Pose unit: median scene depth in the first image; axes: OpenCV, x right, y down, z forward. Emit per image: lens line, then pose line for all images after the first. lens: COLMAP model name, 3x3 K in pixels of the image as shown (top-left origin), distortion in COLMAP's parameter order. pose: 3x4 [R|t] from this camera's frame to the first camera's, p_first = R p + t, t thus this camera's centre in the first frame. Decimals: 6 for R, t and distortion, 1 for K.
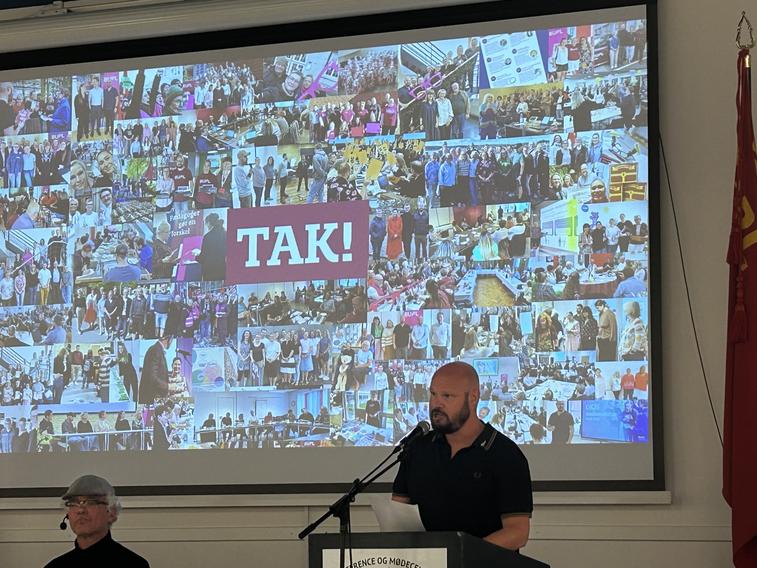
lens RADIAL K [[1932.6, 0, 378.5], [0, 1932.6, 284.0], [0, 0, 1]] dist [0.075945, 0.550076]
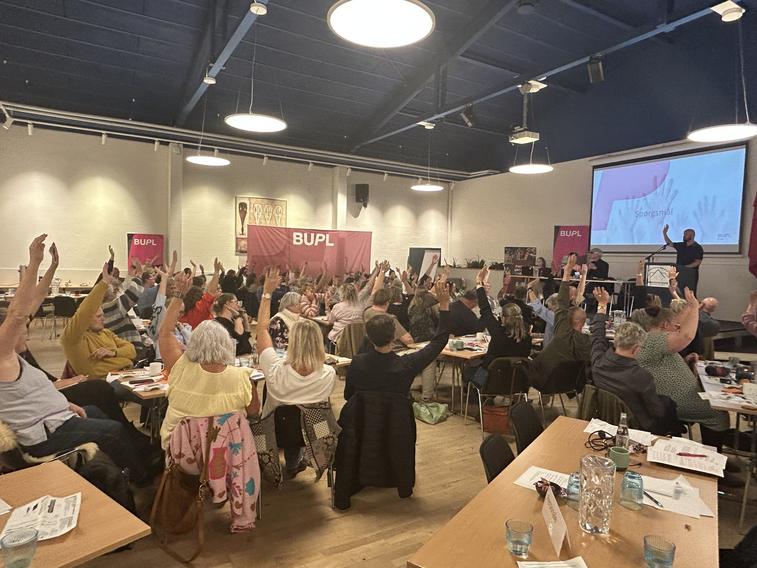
lens RADIAL K [[483.8, 0, 378.5], [0, 483.8, 284.0], [0, 0, 1]] dist [-0.000430, -0.000848]
pose [[0.800495, 0.050758, -0.597186, 0.141494], [0.057480, 0.985313, 0.160795, -0.057634], [0.596577, -0.163042, 0.785820, -0.420705]]
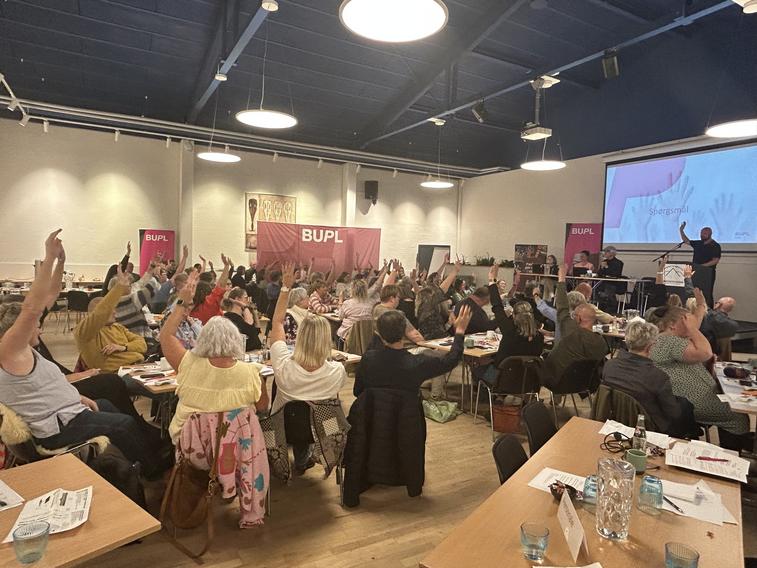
lens RADIAL K [[483.0, 0, 372.8], [0, 483.0, 281.9], [0, 0, 1]] dist [0.000583, -0.001907]
pose [[0.782964, 0.057544, -0.619400, 0.136479], [0.054820, 0.985455, 0.160849, -0.056459], [0.619647, -0.159895, 0.768422, -0.418635]]
